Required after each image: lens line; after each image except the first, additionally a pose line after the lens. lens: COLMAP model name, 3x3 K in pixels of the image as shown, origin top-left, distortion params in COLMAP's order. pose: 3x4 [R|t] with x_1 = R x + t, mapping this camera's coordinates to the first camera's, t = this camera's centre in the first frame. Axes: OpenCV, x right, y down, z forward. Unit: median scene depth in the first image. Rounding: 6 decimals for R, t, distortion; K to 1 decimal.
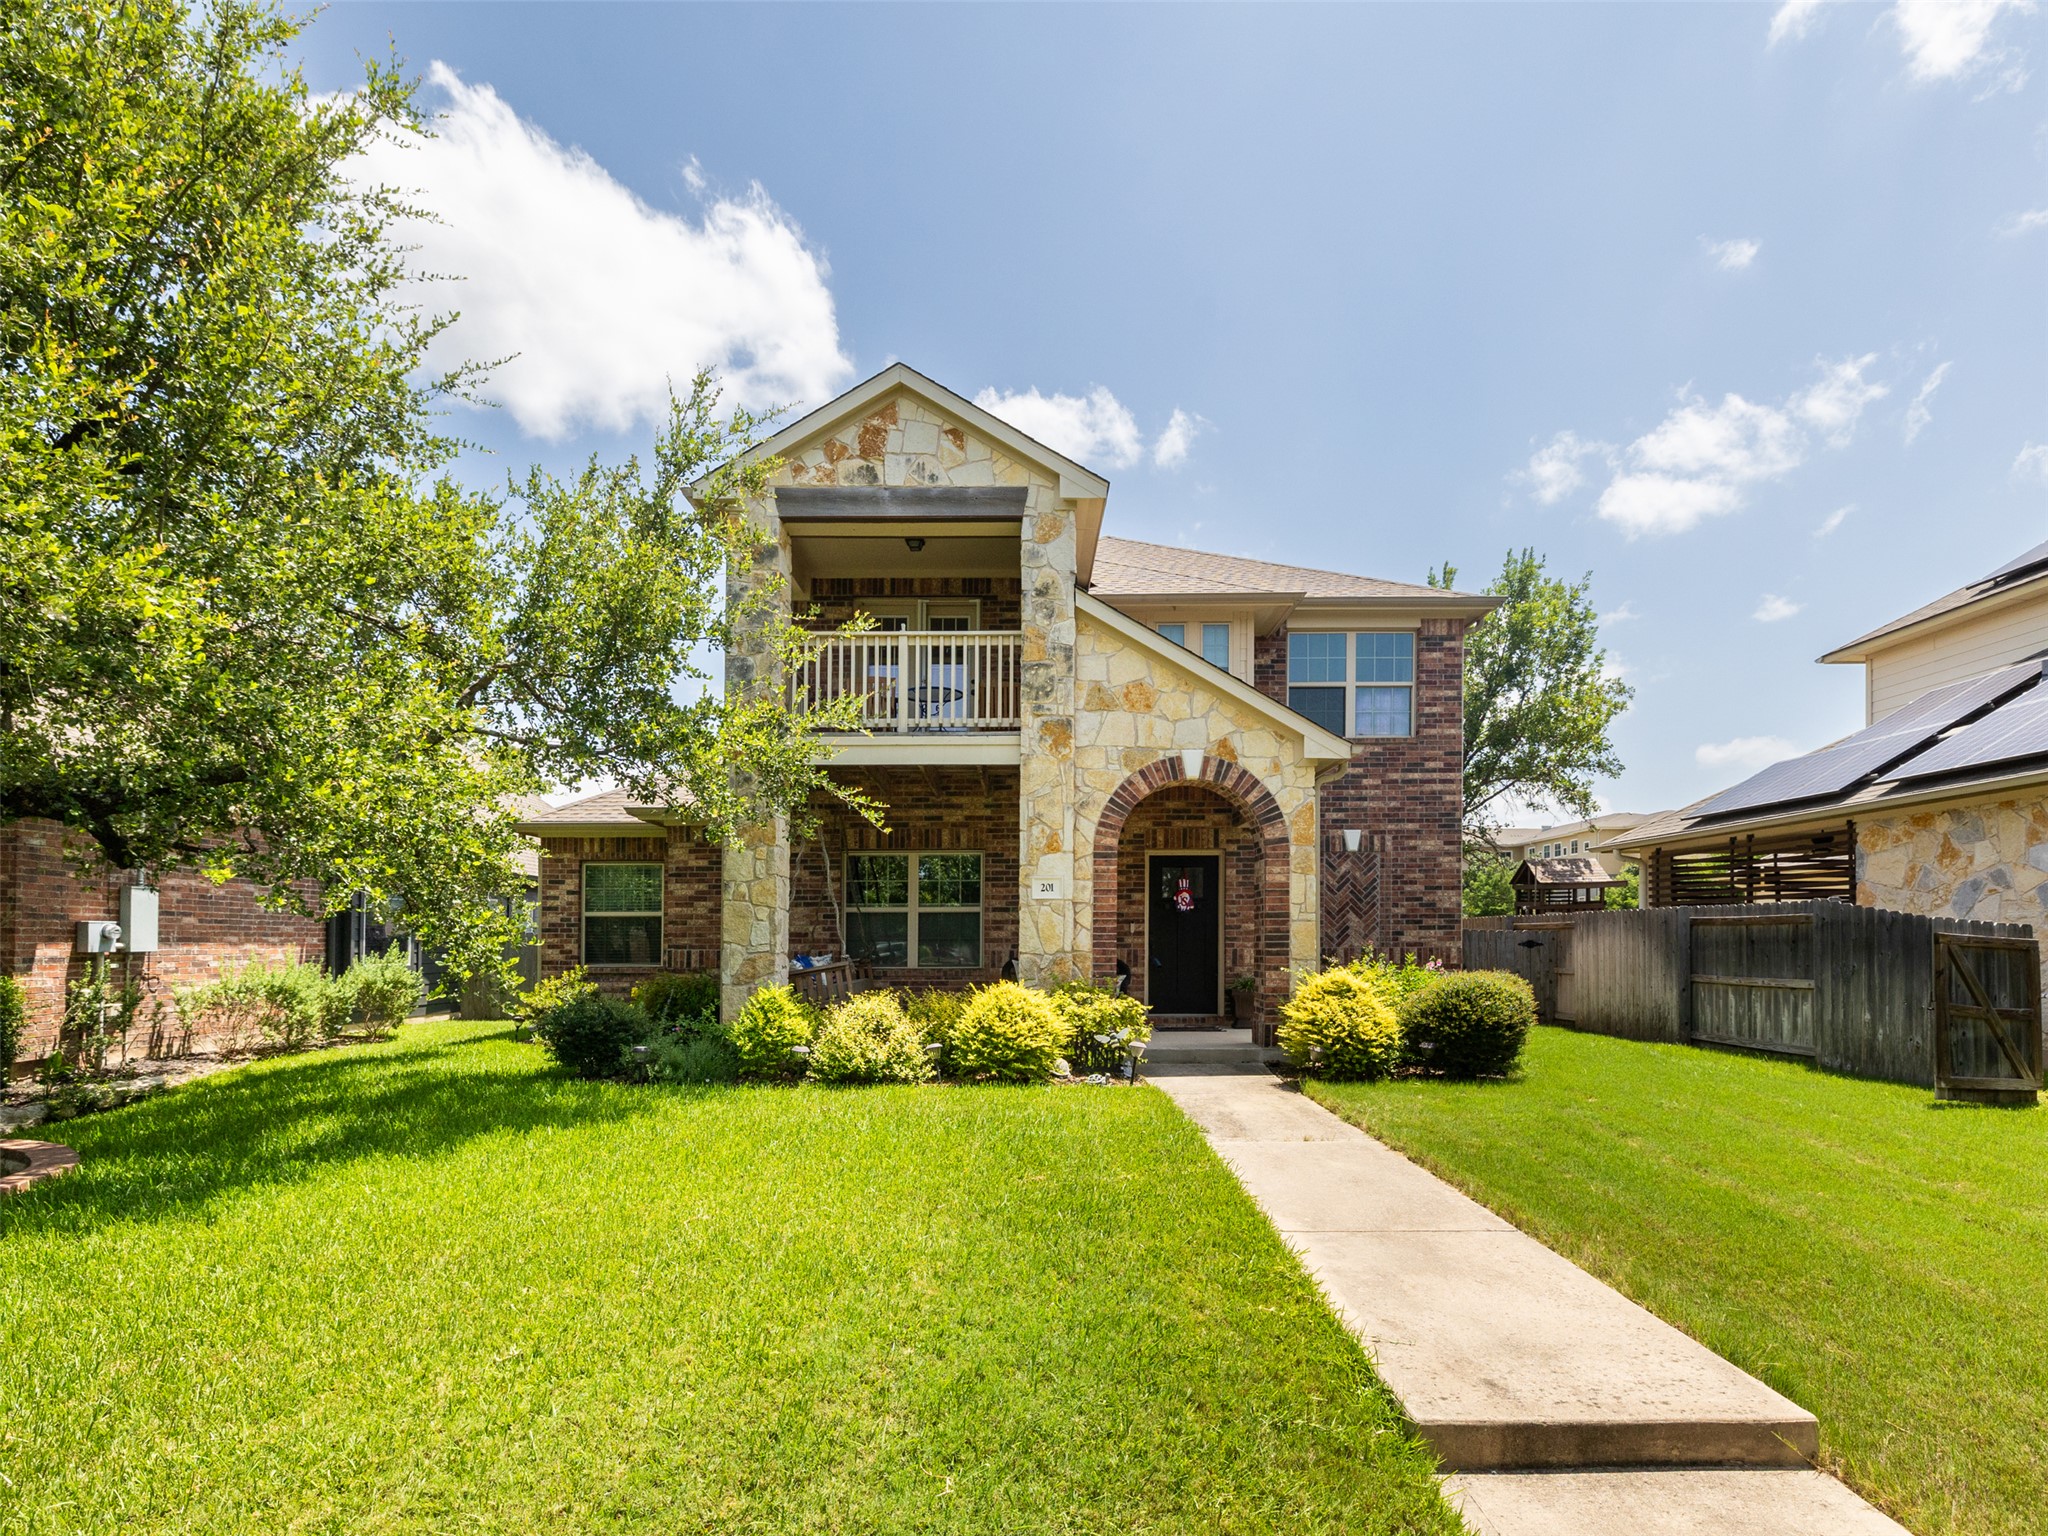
lens RADIAL K [[984.1, 0, 1039.6], [0, 984.1, 944.3], [0, 0, 1]] dist [-0.005829, 0.000363]
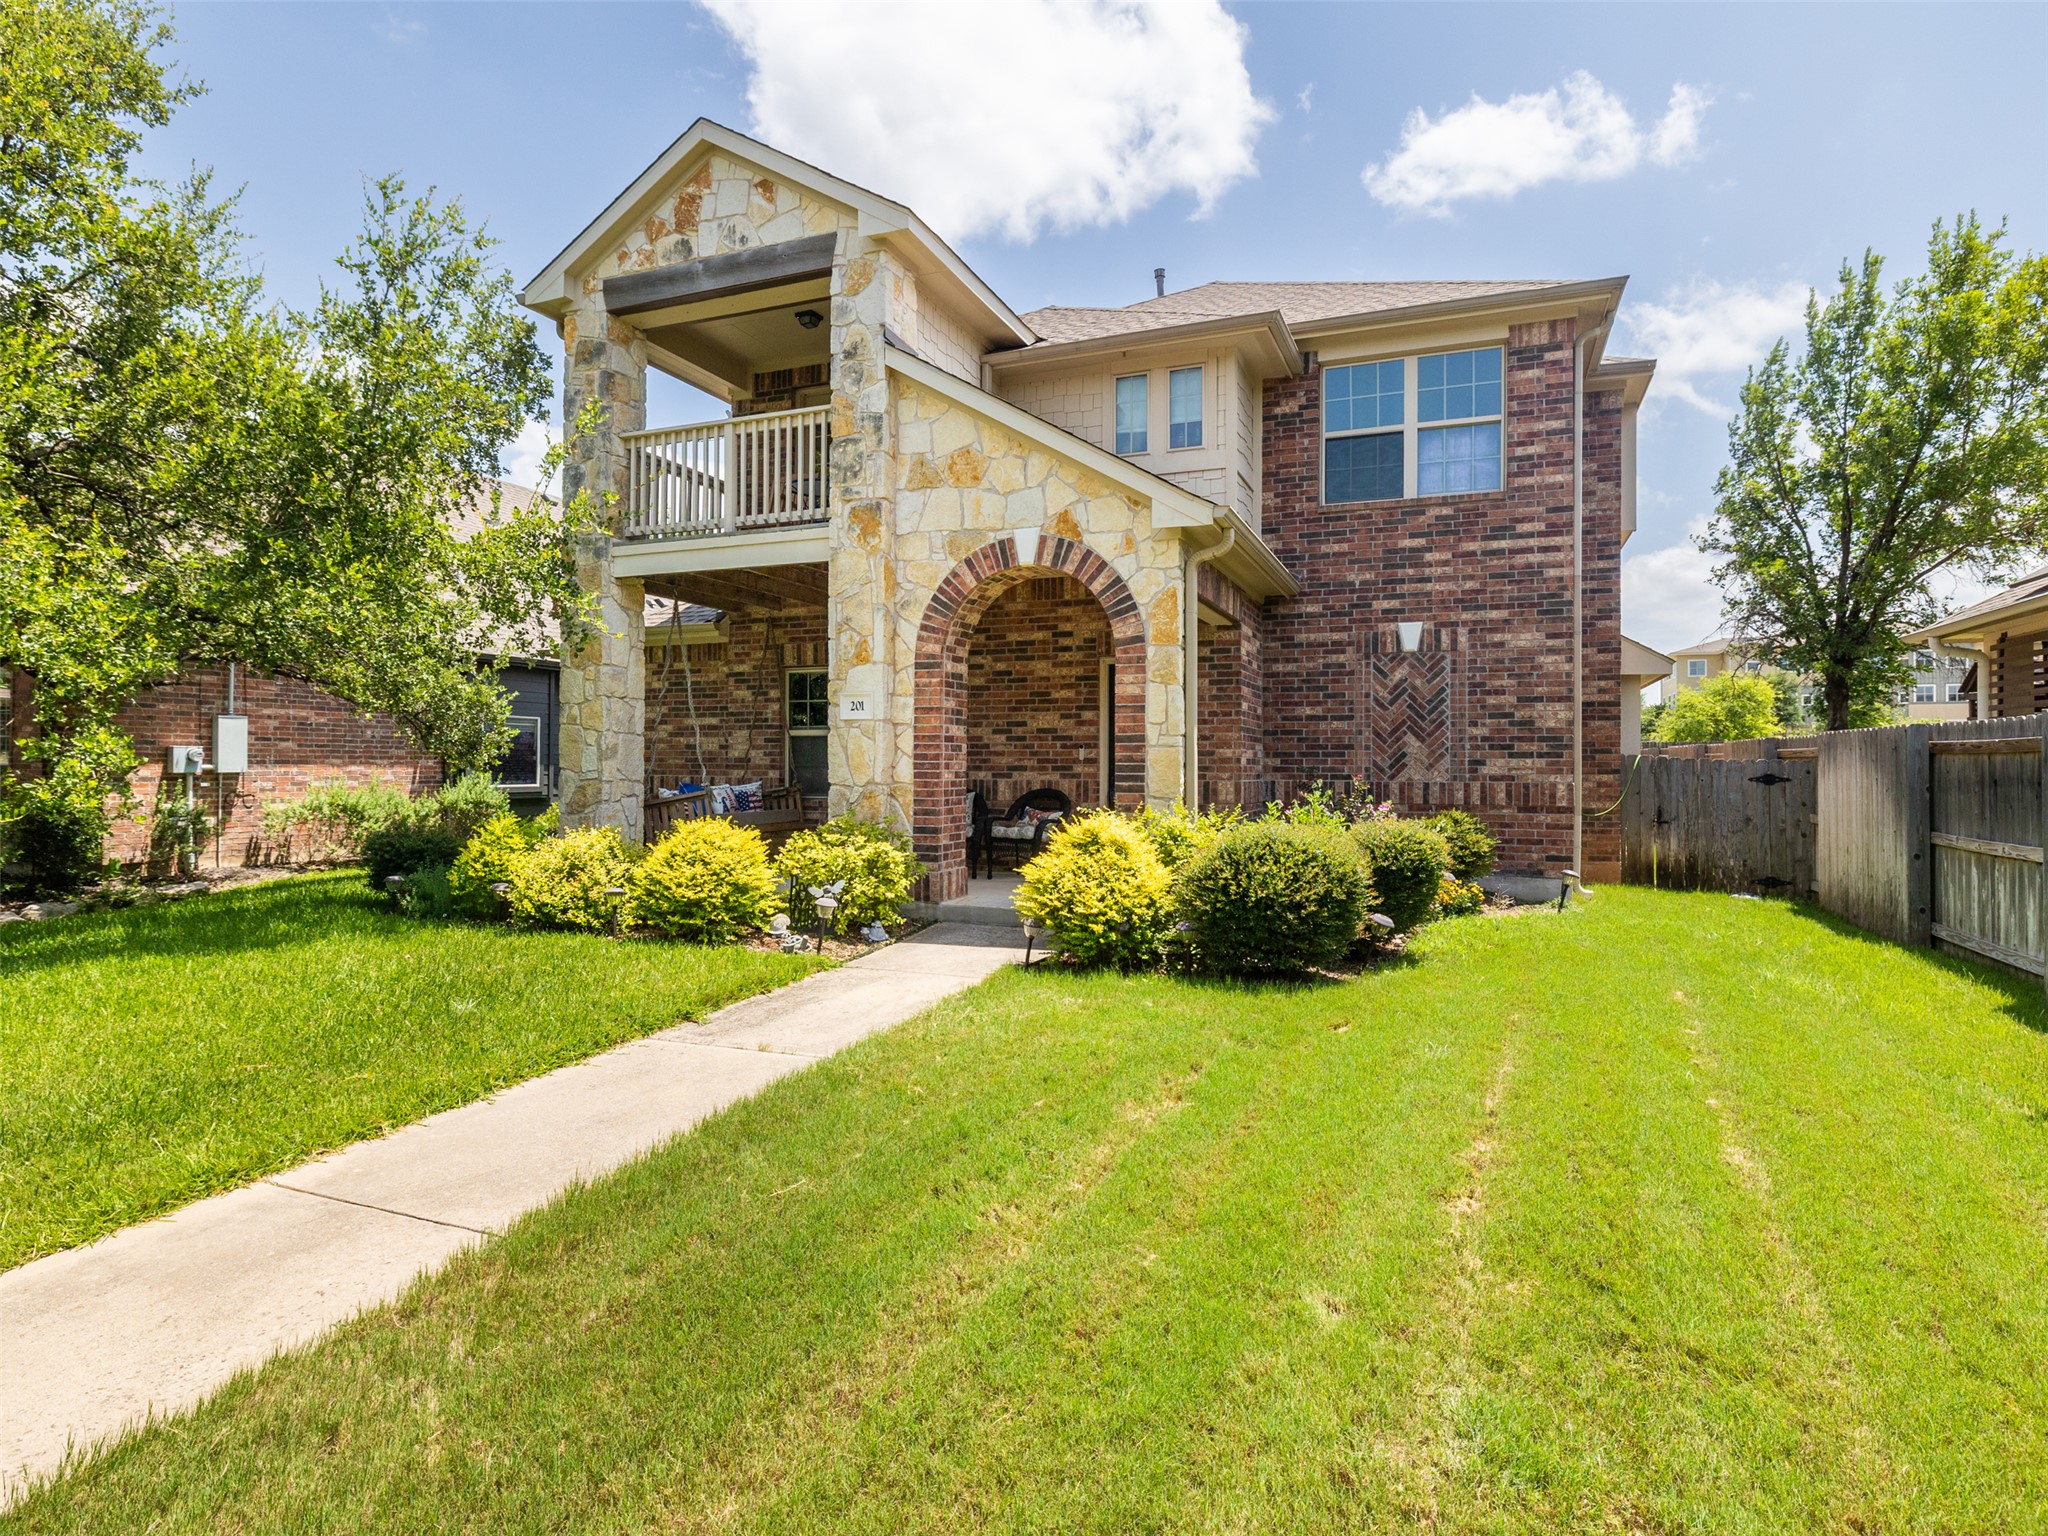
lens RADIAL K [[1063.6, 0, 1030.7], [0, 1063.6, 763.3], [0, 0, 1]] dist [-0.010973, -0.001328]
pose [[0.933916, 0.006343, -0.357437, 0.461561], [-0.008473, 0.999954, -0.004395, -0.006340], [0.357393, 0.007134, 0.933927, 0.207980]]
